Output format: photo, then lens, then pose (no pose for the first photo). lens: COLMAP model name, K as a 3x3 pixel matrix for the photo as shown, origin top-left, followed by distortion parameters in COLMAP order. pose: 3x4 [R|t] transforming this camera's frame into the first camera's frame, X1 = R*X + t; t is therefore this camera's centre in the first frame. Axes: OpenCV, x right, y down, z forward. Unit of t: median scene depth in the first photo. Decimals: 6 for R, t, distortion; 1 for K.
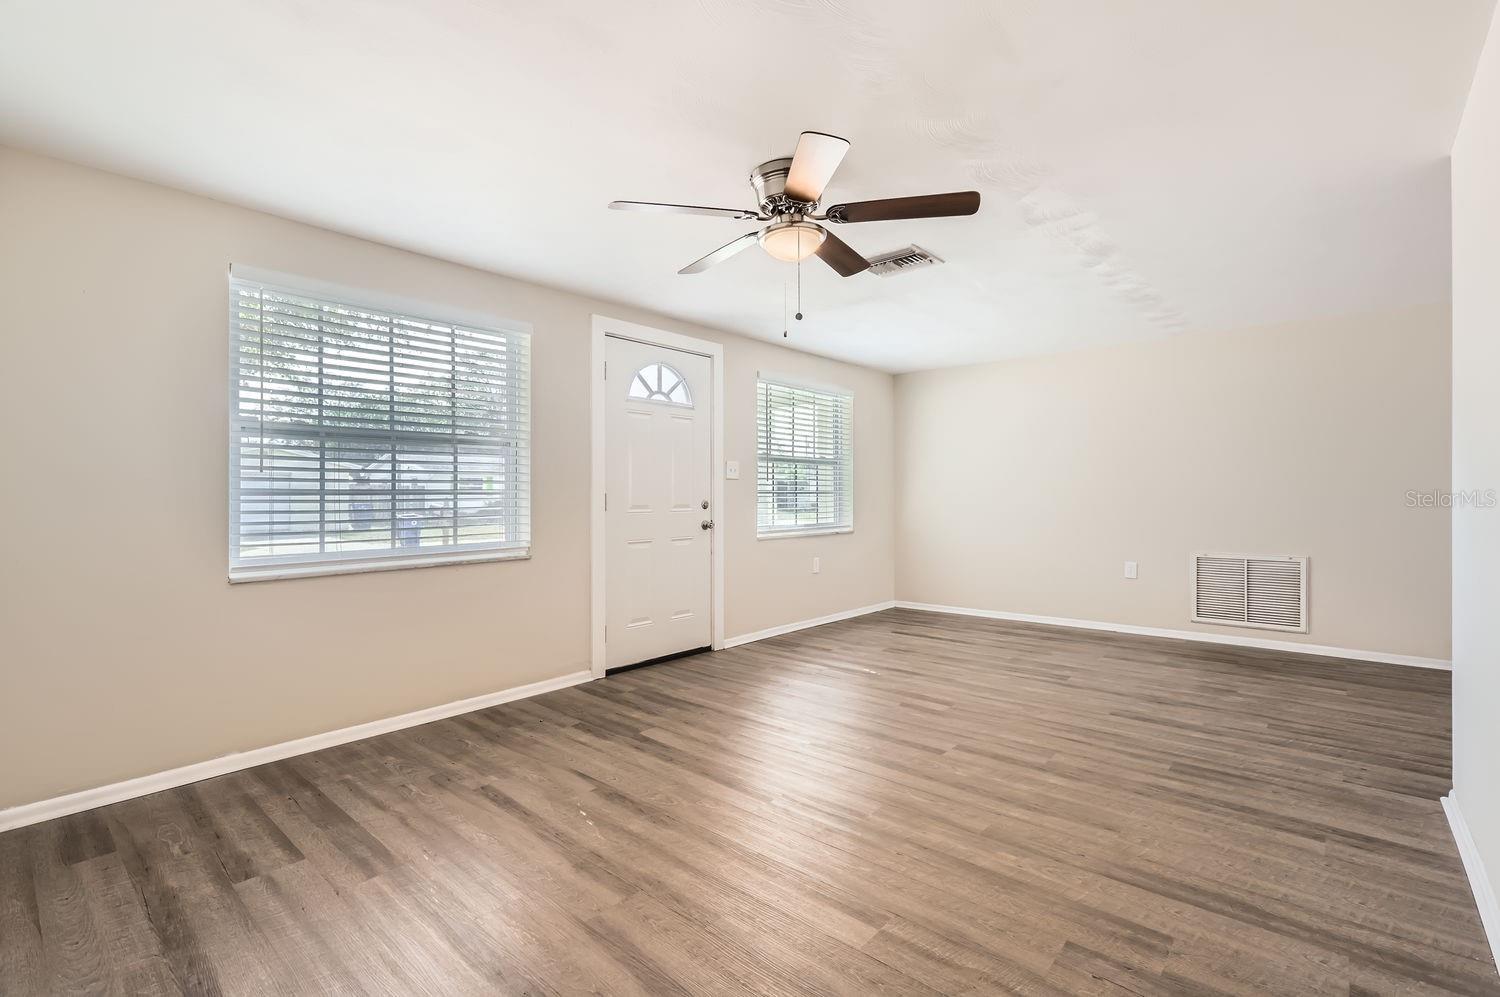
lens RADIAL K [[682.3, 0, 737.7], [0, 682.3, 510.6], [0, 0, 1]] dist [0.000424, 0.002928]
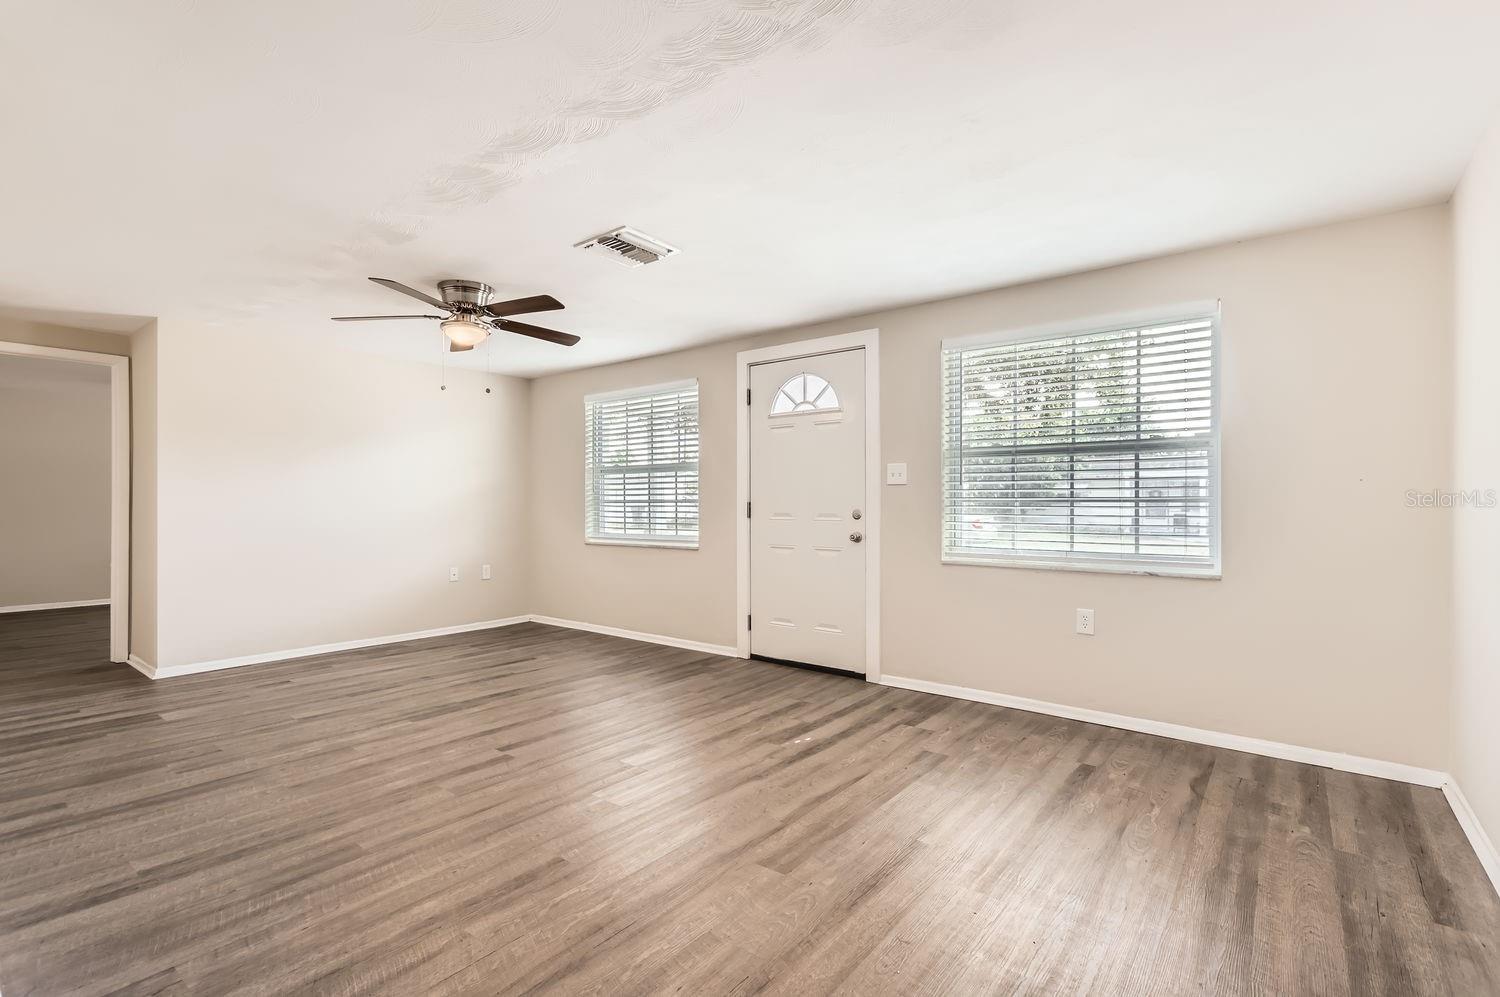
lens RADIAL K [[682.3, 0, 752.7], [0, 682.3, 507.6], [0, 0, 1]] dist [0.000424, 0.002928]
pose [[0.057496, 0.008817, -0.998307, 1.329044], [-0.022840, 0.999711, 0.007514, -0.033421], [0.998084, 0.022369, 0.057680, 1.283043]]
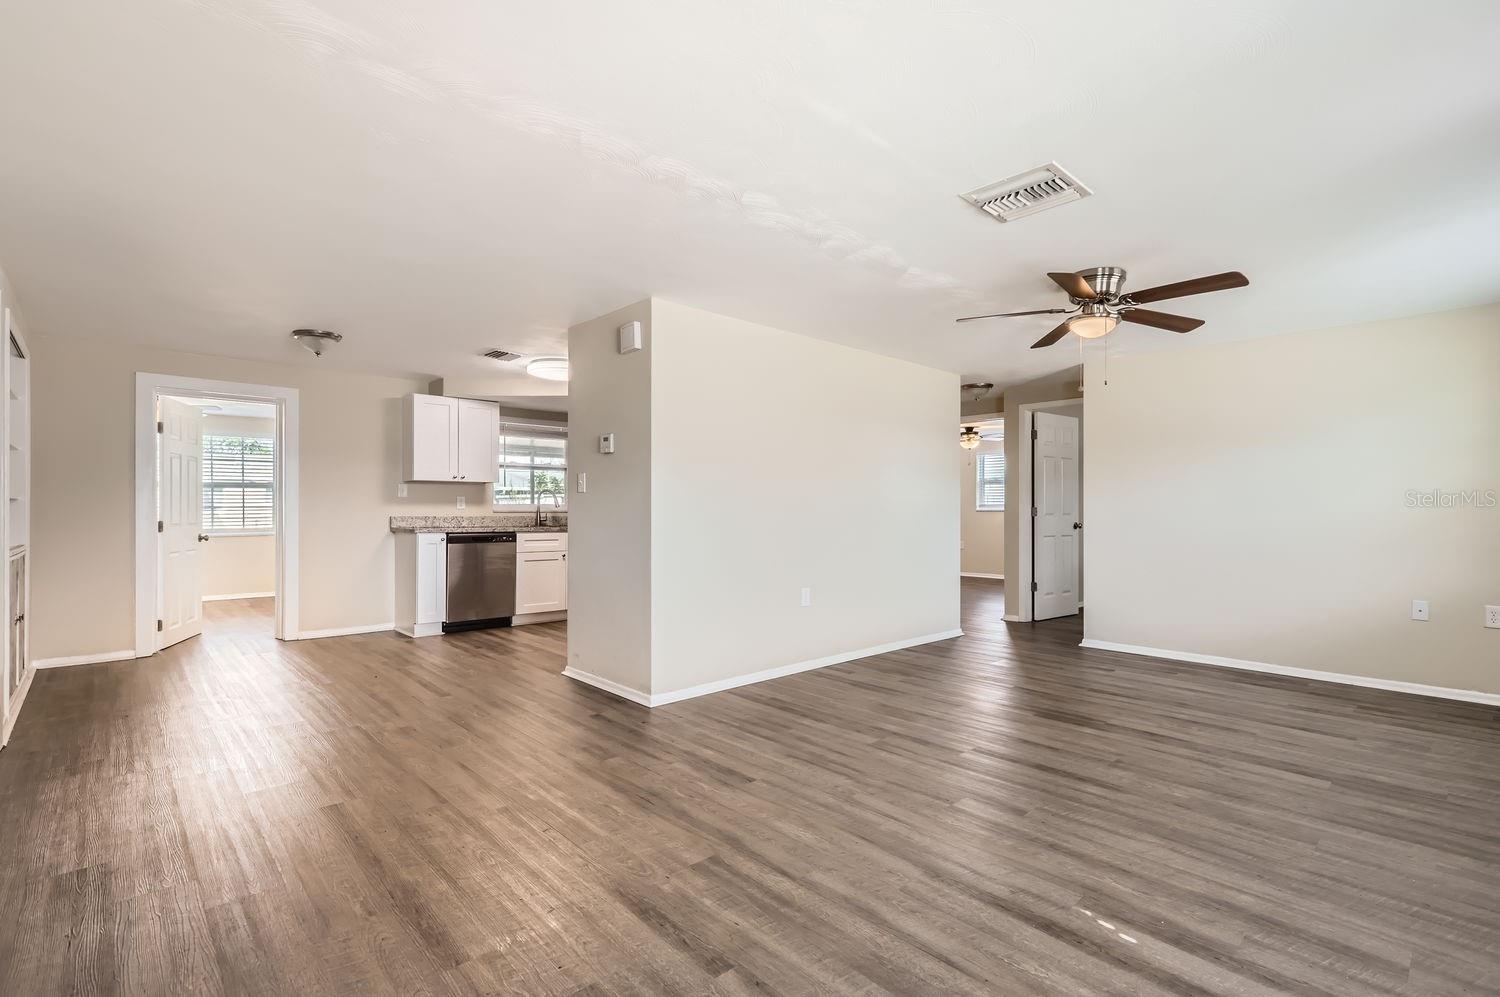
lens RADIAL K [[682.3, 0, 750.0], [0, 682.3, 508.3], [0, 0, 1]] dist [0.000424, 0.002928]
pose [[-0.995730, 0.004536, 0.092203, 0.537814], [0.006266, 0.999810, 0.018482, -0.045154], [-0.092101, 0.018981, -0.995569, 2.040270]]
